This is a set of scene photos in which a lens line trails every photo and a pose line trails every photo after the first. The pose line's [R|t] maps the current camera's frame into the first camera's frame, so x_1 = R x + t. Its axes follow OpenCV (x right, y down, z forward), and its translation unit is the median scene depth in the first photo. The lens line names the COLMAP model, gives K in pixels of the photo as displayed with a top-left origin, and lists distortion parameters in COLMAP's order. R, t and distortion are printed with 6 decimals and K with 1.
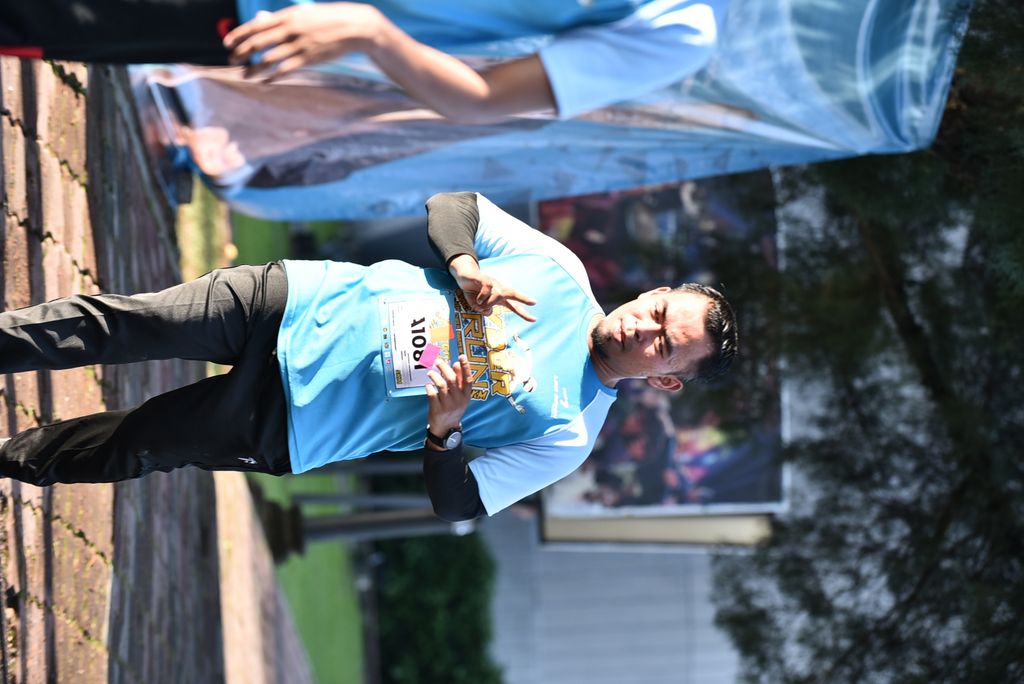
lens RADIAL K [[4539.2, 0, 512.0], [0, 4539.2, 342.0], [0, 0, 1]] dist [-0.207614, -1.086739]
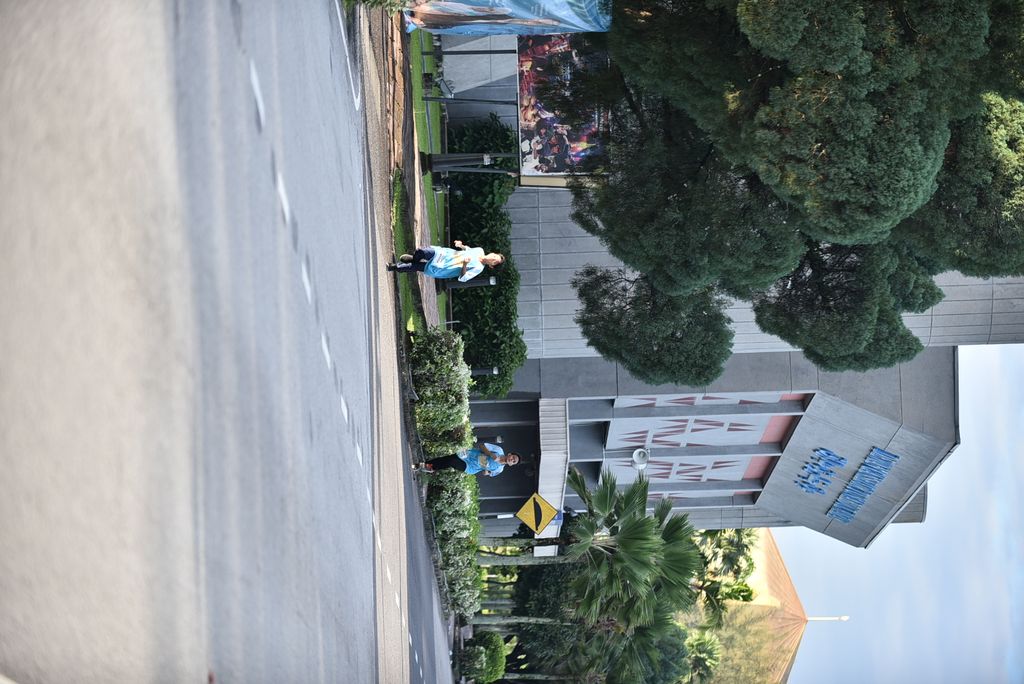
lens RADIAL K [[4086.0, 0, 512.0], [0, 4086.0, 342.0], [0, 0, 1]] dist [-0.256491, -0.400570]
pose [[0.999783, 0.015301, -0.014136, 0.037814], [-0.014961, 0.999605, 0.023799, 0.079628], [0.014495, -0.023583, 0.999617, -1.394277]]
